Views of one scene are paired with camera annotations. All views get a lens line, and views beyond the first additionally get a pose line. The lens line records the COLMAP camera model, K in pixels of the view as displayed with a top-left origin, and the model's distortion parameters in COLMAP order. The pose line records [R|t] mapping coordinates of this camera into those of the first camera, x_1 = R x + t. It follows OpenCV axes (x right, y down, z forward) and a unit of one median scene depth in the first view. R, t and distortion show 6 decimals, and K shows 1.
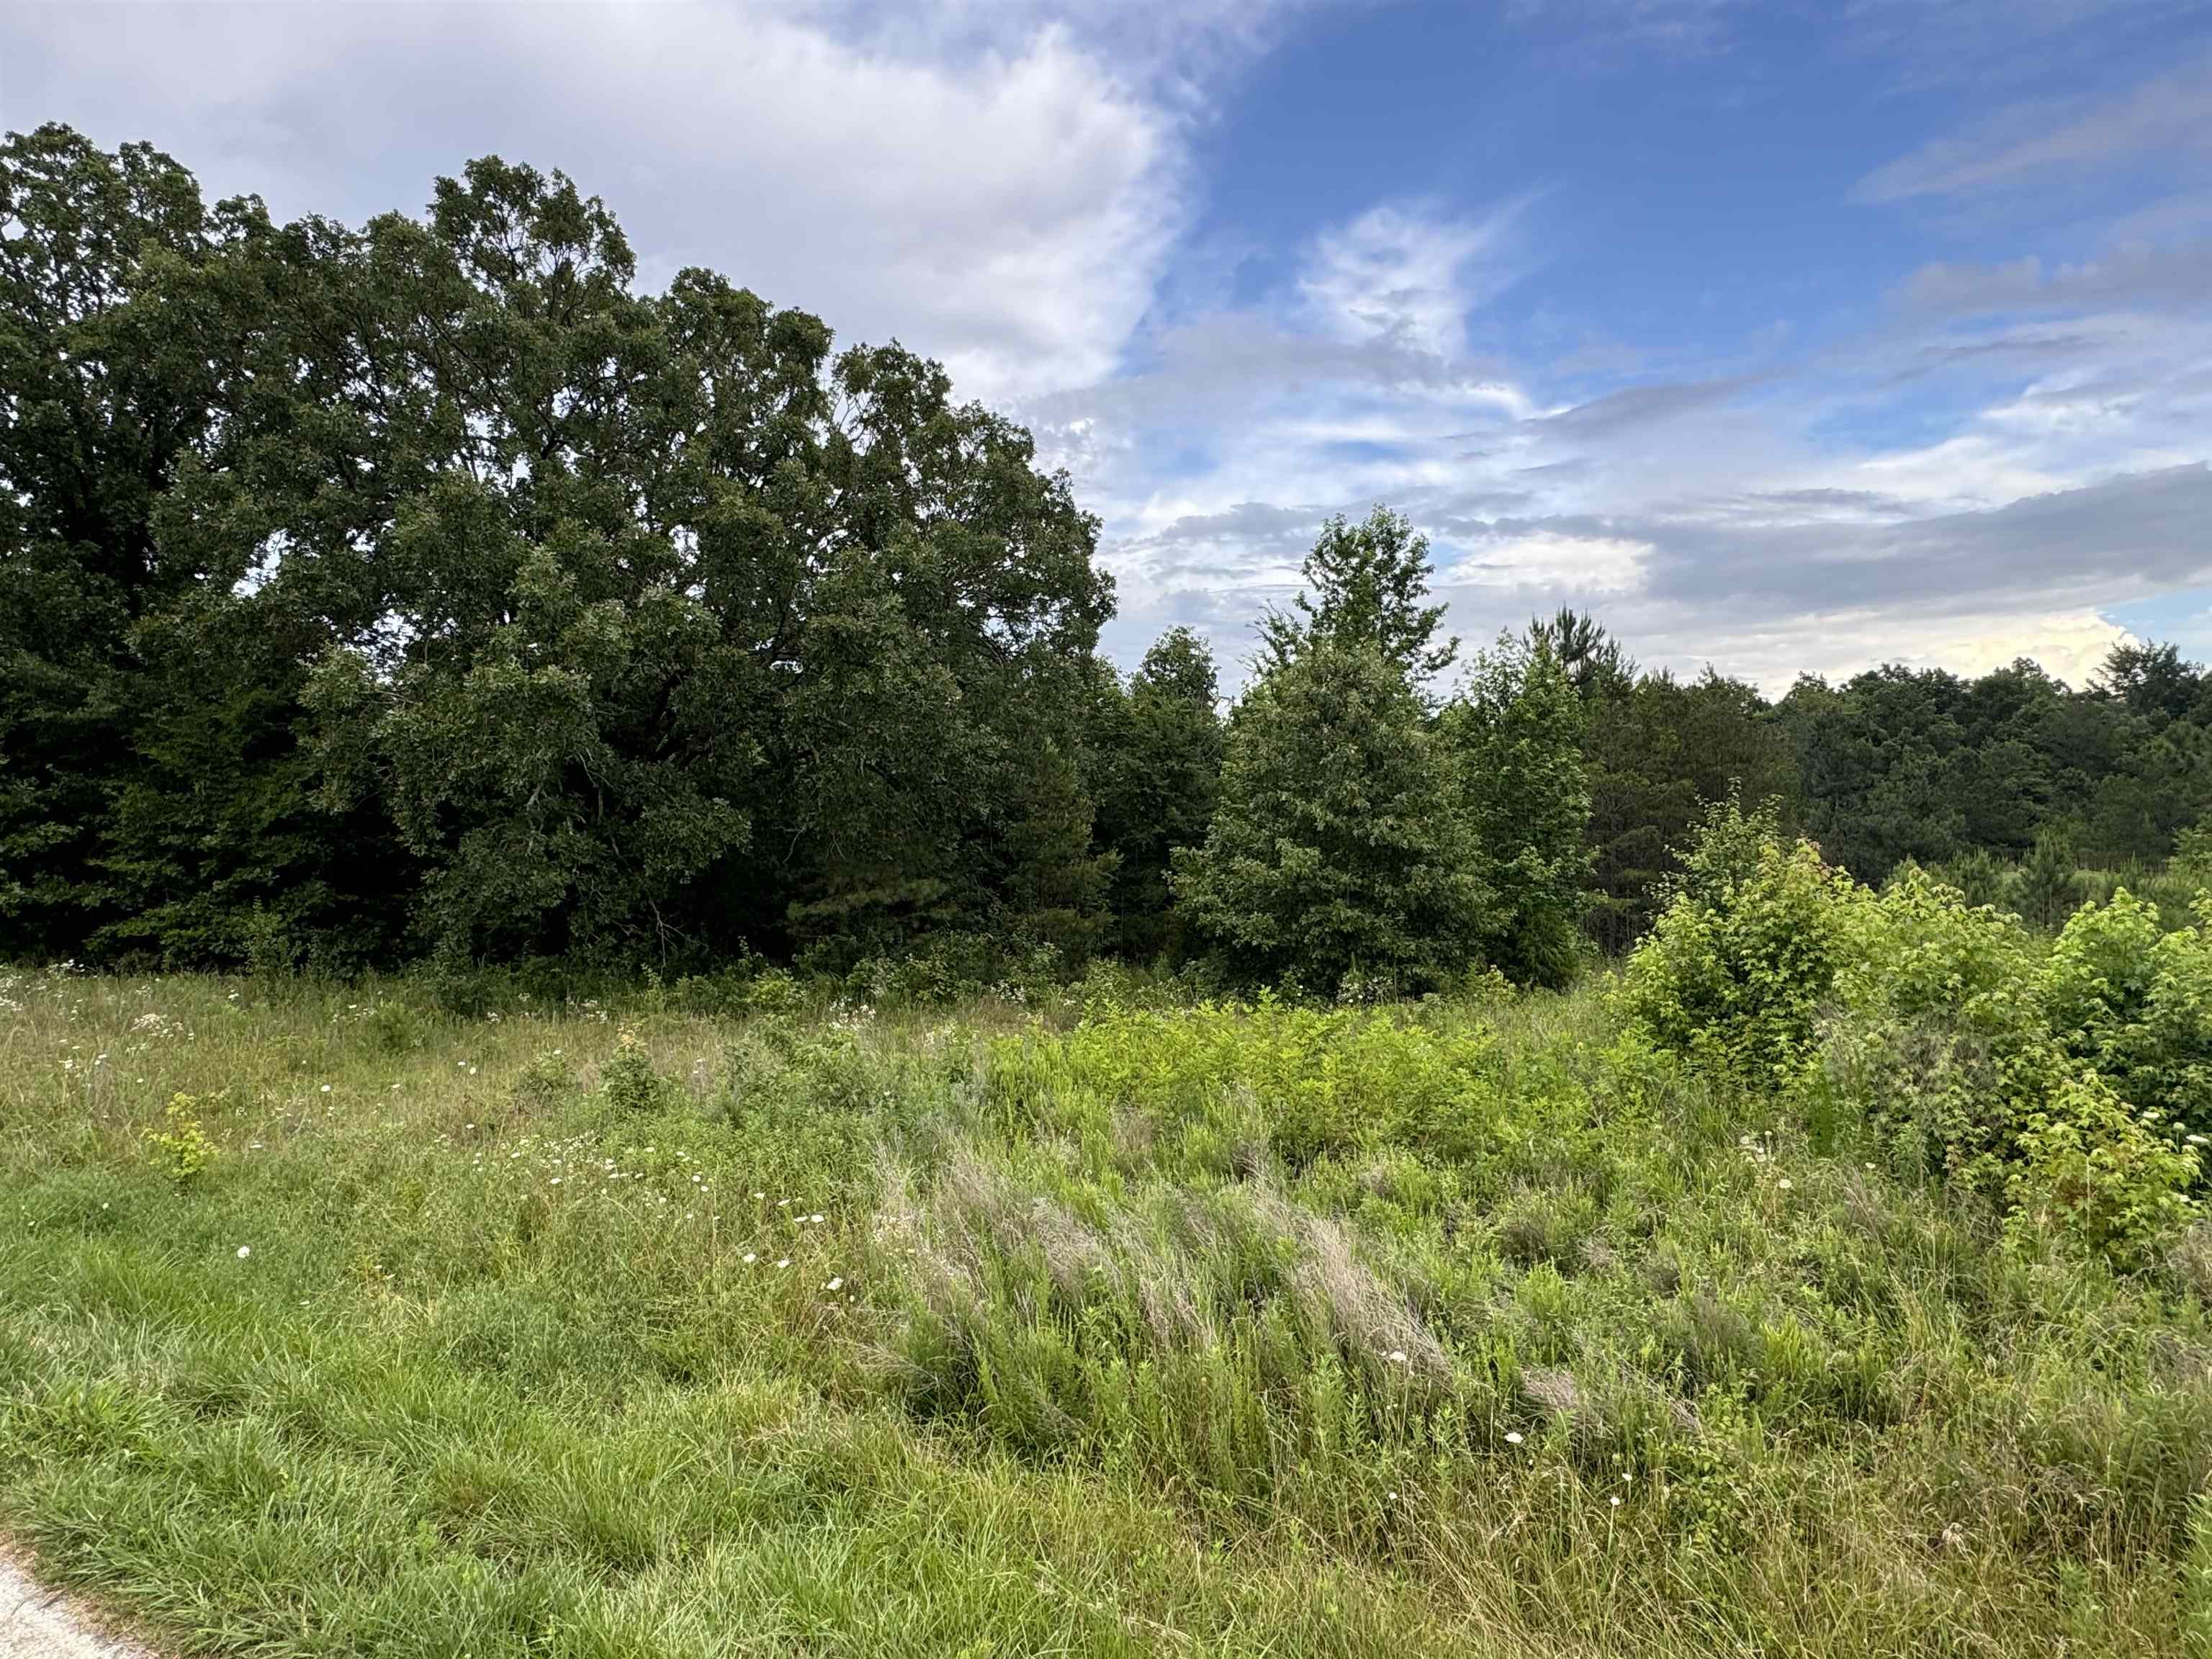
lens RADIAL K [[1208.9, 0, 1094.2], [0, 1208.9, 829.7], [0, 0, 1]] dist [-0.002426, 0.000528]
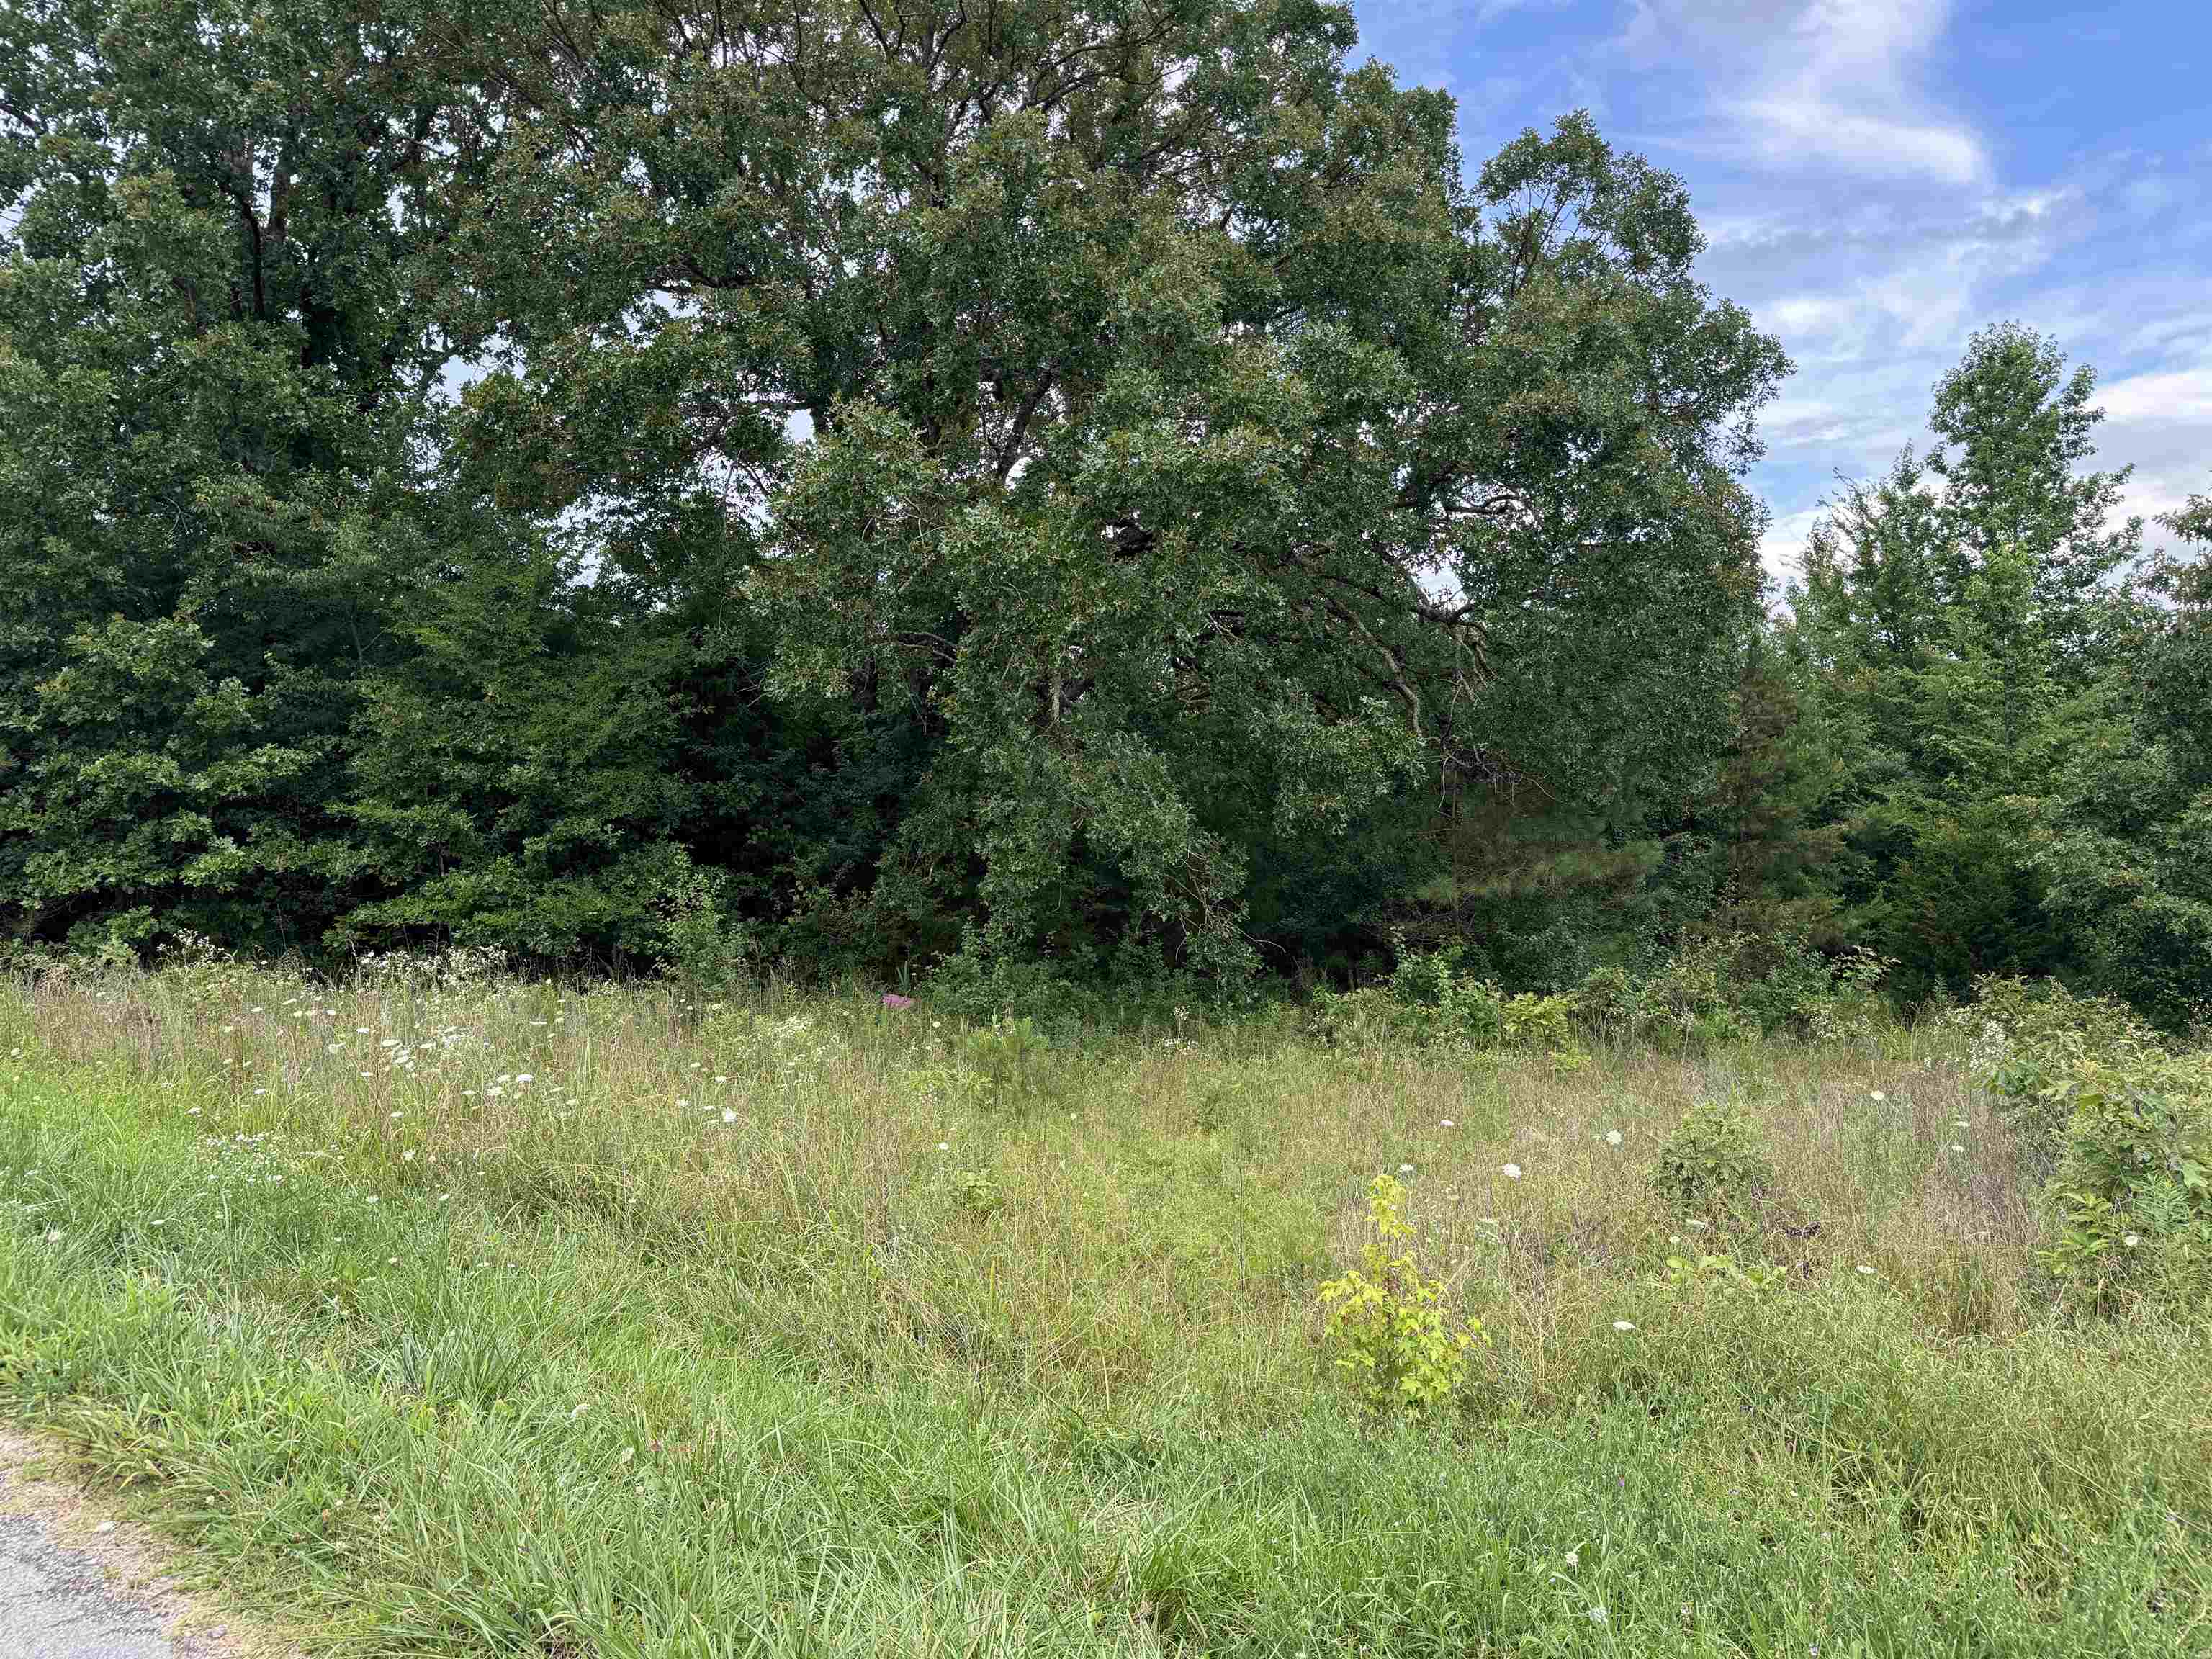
lens RADIAL K [[1564.2, 0, 1103.5], [0, 1564.2, 831.1], [0, 0, 1]] dist [0.053102, -0.063564]
pose [[0.998885, 0.001061, -0.047197, -0.386614], [-0.002101, 0.999756, -0.021987, 0.055297], [0.047162, 0.022062, 0.998644, 0.197661]]
